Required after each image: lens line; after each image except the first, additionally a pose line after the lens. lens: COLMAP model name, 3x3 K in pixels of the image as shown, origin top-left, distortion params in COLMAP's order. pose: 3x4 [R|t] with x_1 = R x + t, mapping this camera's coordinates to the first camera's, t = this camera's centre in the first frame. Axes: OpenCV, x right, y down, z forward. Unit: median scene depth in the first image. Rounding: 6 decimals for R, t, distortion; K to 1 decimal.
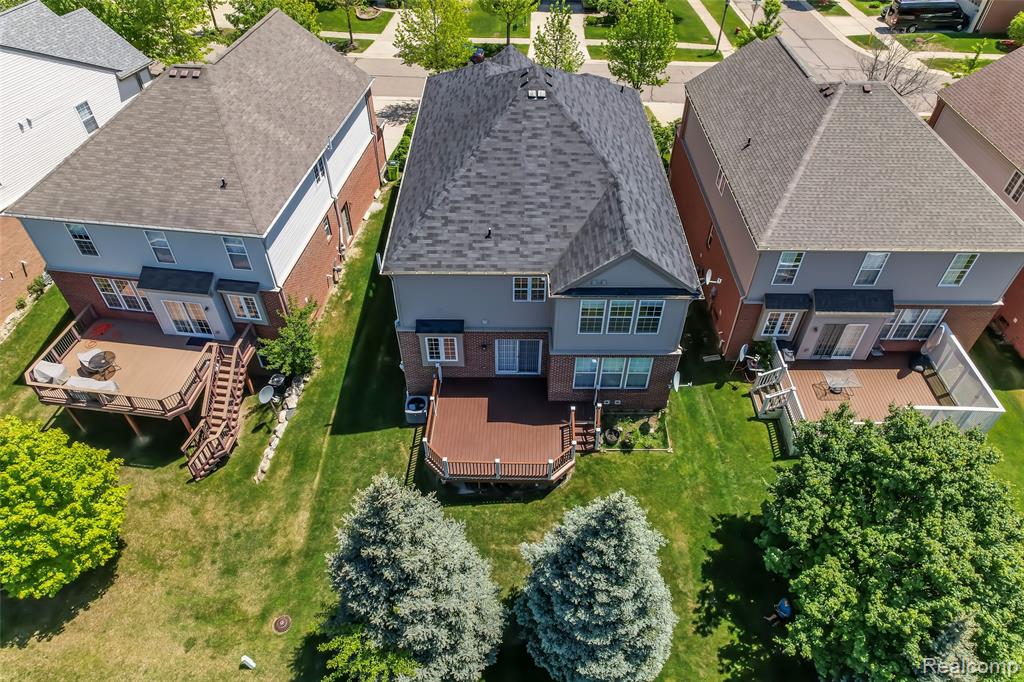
lens RADIAL K [[656.1, 0, 515.6], [0, 656.1, 336.1], [0, 0, 1]] dist [-0.045396, 0.009102]
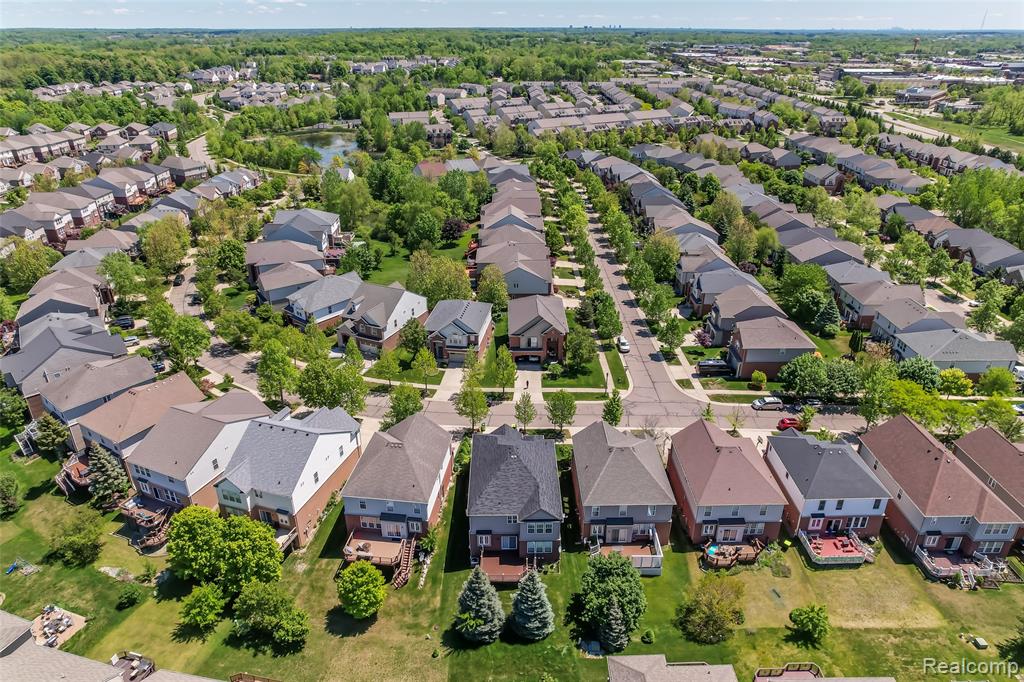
lens RADIAL K [[656.1, 0, 508.1], [0, 656.1, 337.4], [0, 0, 1]] dist [-0.045396, 0.009102]
pose [[0.999908, -0.013559, -0.000436, 0.013614], [0.012712, 0.947742, -0.318785, 0.097354], [0.004736, 0.318750, 0.947827, -2.193520]]
